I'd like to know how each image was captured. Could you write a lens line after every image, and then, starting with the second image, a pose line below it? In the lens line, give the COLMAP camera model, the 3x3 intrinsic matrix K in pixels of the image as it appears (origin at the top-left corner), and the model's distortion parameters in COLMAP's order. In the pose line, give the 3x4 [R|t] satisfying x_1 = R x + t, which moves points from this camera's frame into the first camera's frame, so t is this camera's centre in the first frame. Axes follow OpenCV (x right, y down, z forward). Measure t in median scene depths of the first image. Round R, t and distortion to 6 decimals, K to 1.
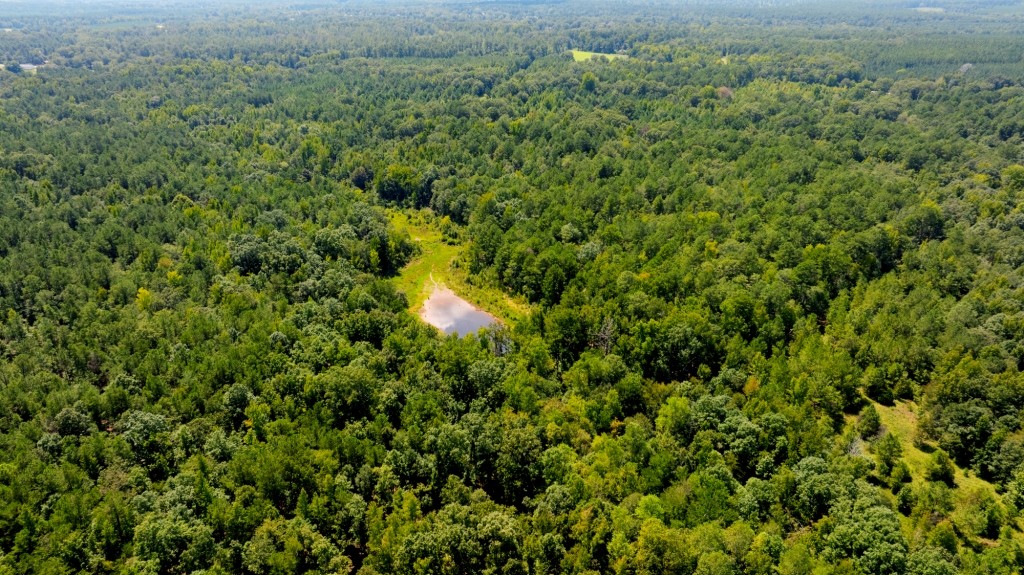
lens RADIAL K [[721.9, 0, 513.6], [0, 721.9, 295.6], [0, 0, 1]] dist [-0.040593, 0.045093]
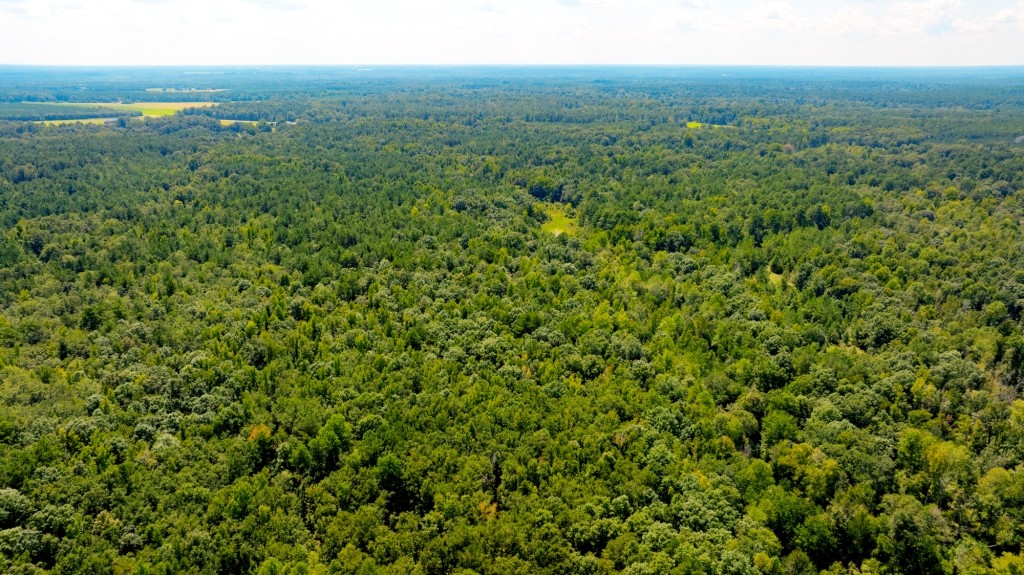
lens RADIAL K [[721.9, 0, 519.9], [0, 721.9, 288.0], [0, 0, 1]] dist [-0.040593, 0.045093]
pose [[0.981000, 0.063715, -0.183248, 0.085495], [-0.084259, 0.990725, -0.106602, 0.206778], [0.174757, 0.120017, 0.977270, -0.466493]]
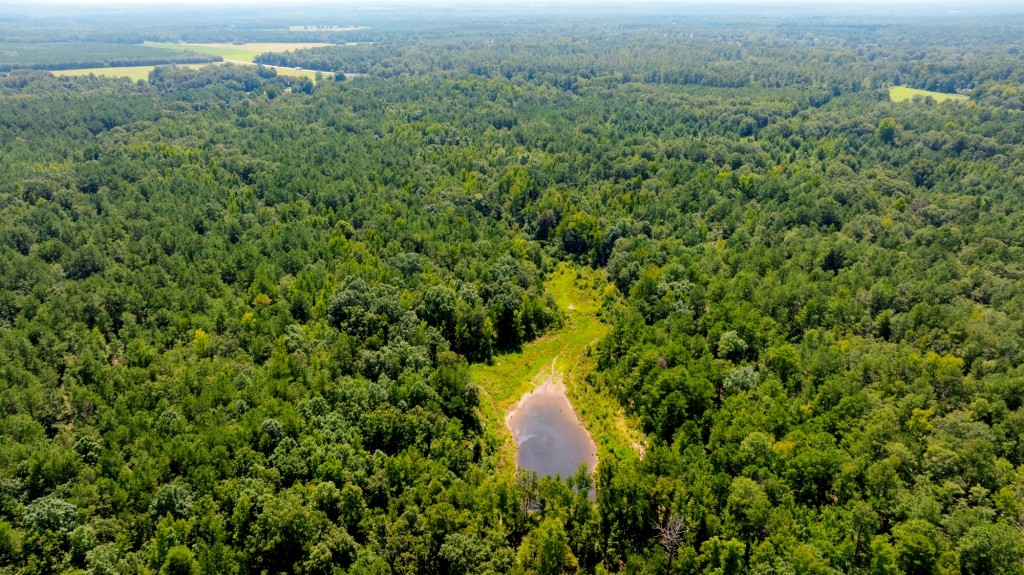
lens RADIAL K [[721.9, 0, 507.4], [0, 721.9, 282.9], [0, 0, 1]] dist [-0.040593, 0.045093]
pose [[0.899157, 0.163043, -0.406120, 0.106745], [-0.178841, 0.983877, -0.000965, -0.070635], [0.399415, 0.073499, 0.913819, 0.149163]]
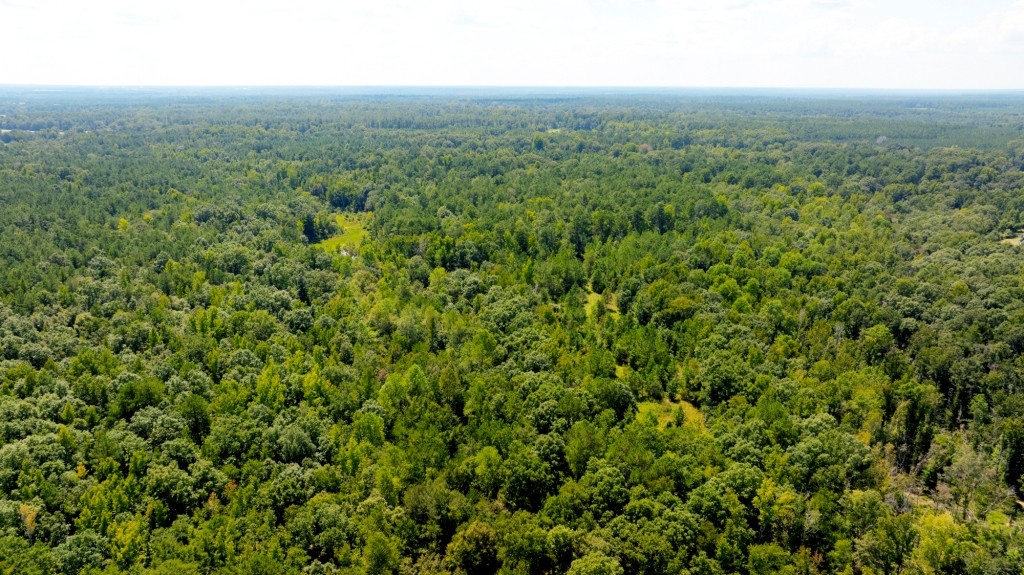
lens RADIAL K [[721.9, 0, 514.5], [0, 721.9, 287.3], [0, 0, 1]] dist [-0.040593, 0.045093]
pose [[0.998304, 0.022813, -0.053552, 0.189746], [-0.030220, 0.989423, -0.141876, 0.159110], [0.049749, 0.143254, 0.988435, -0.207099]]
